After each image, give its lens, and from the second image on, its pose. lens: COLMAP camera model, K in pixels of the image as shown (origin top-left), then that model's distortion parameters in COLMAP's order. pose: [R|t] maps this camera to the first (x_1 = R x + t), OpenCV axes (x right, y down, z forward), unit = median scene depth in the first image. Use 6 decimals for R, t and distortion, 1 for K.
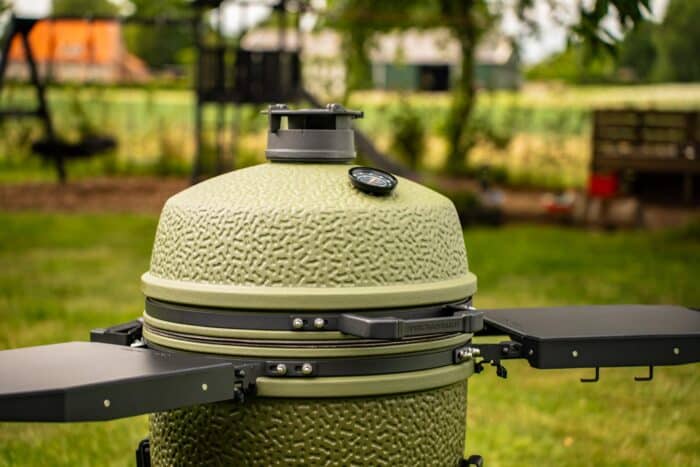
lens RADIAL K [[1511.7, 0, 349.0], [0, 1511.7, 235.2], [0, 0, 1]] dist [0.498180, 0.000000]
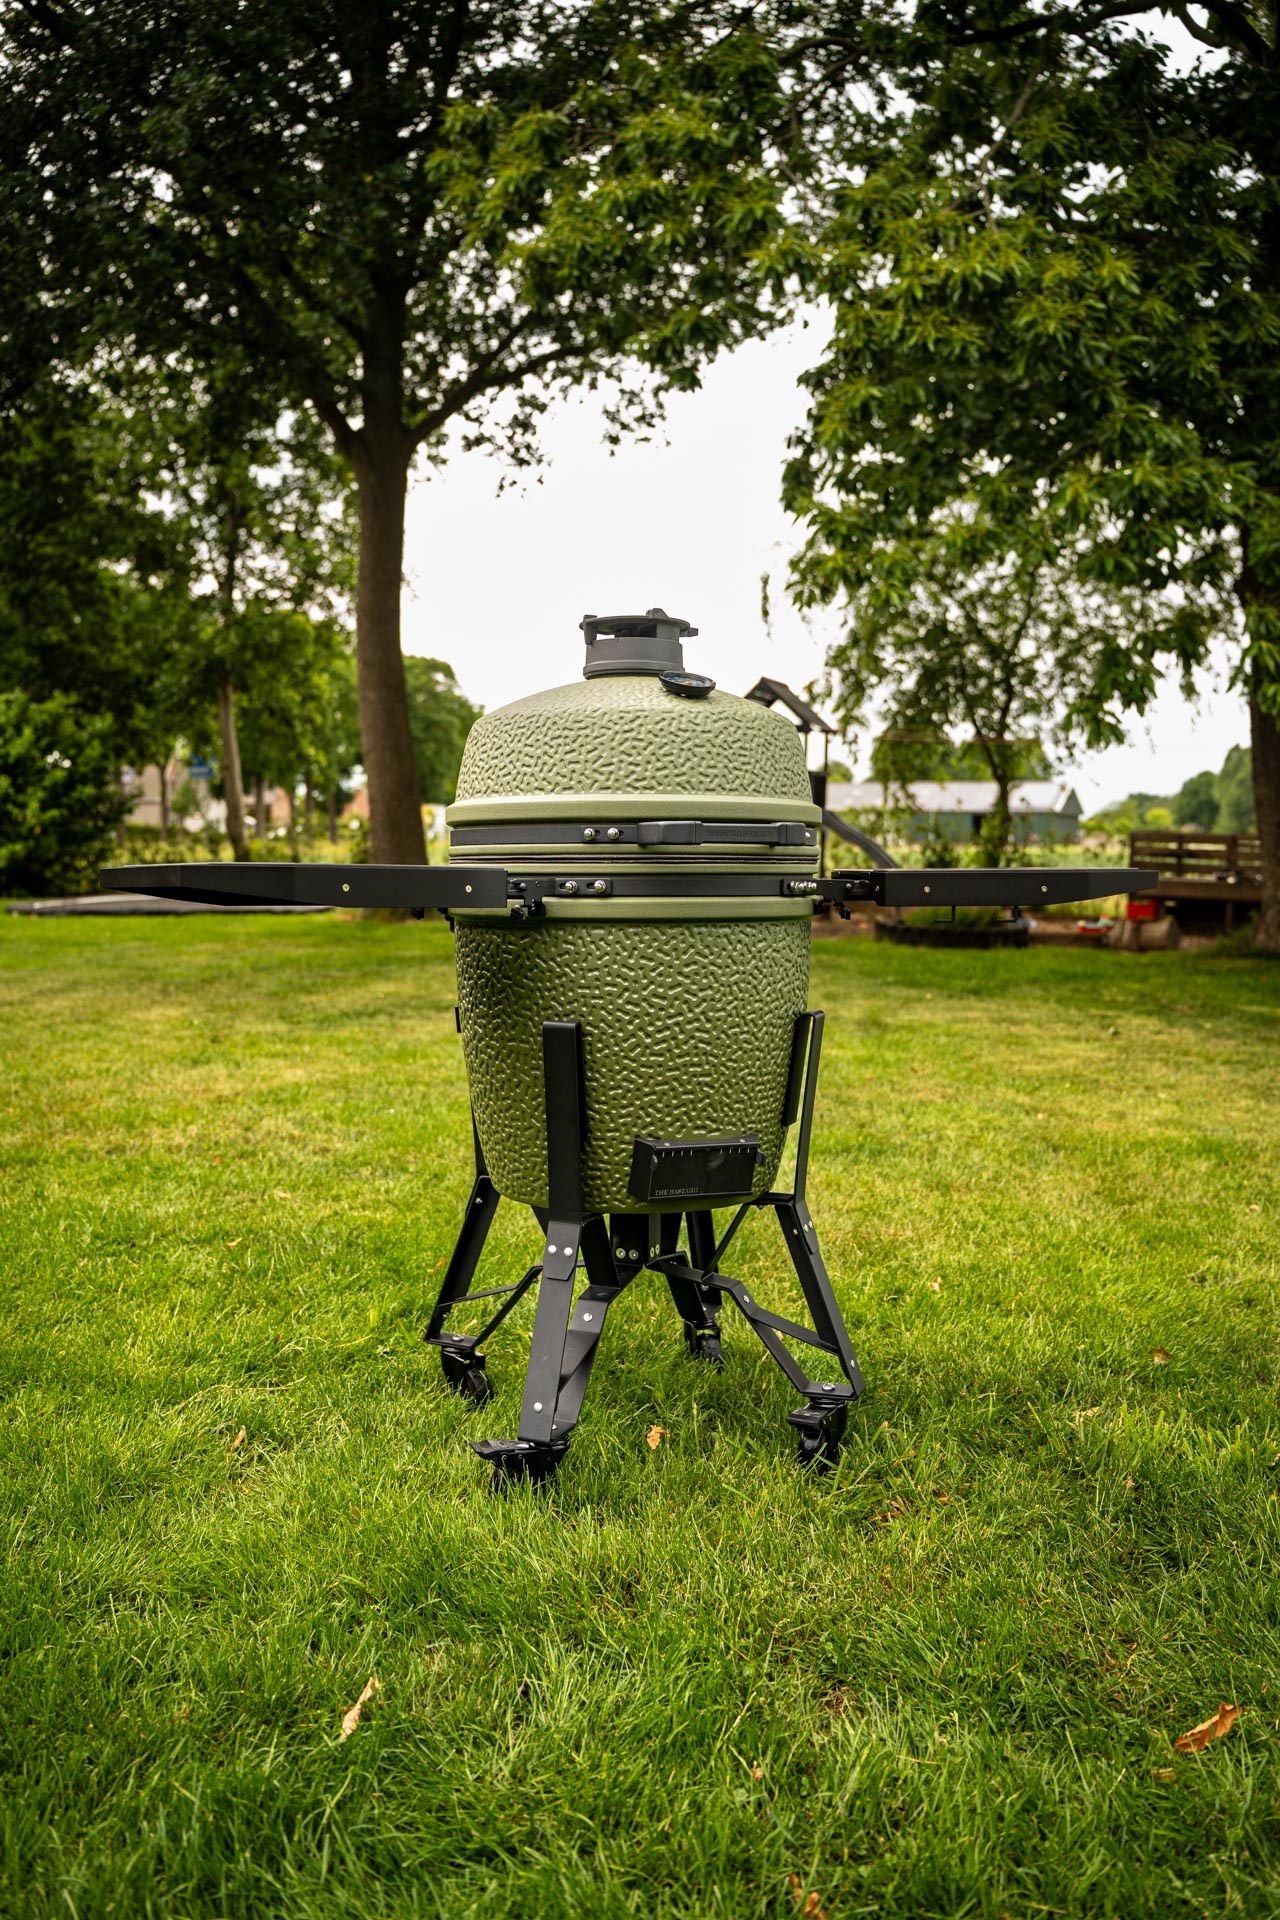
lens RADIAL K [[1560.1, 0, 641.6], [0, 1560.1, 957.5], [0, 0, 1]] dist [-0.100771, -0.001301]
pose [[0.986873, 0.006520, -0.161369, 0.140318], [-0.009440, 0.999805, -0.017333, 0.143020], [0.161225, 0.018629, 0.986742, 0.113390]]
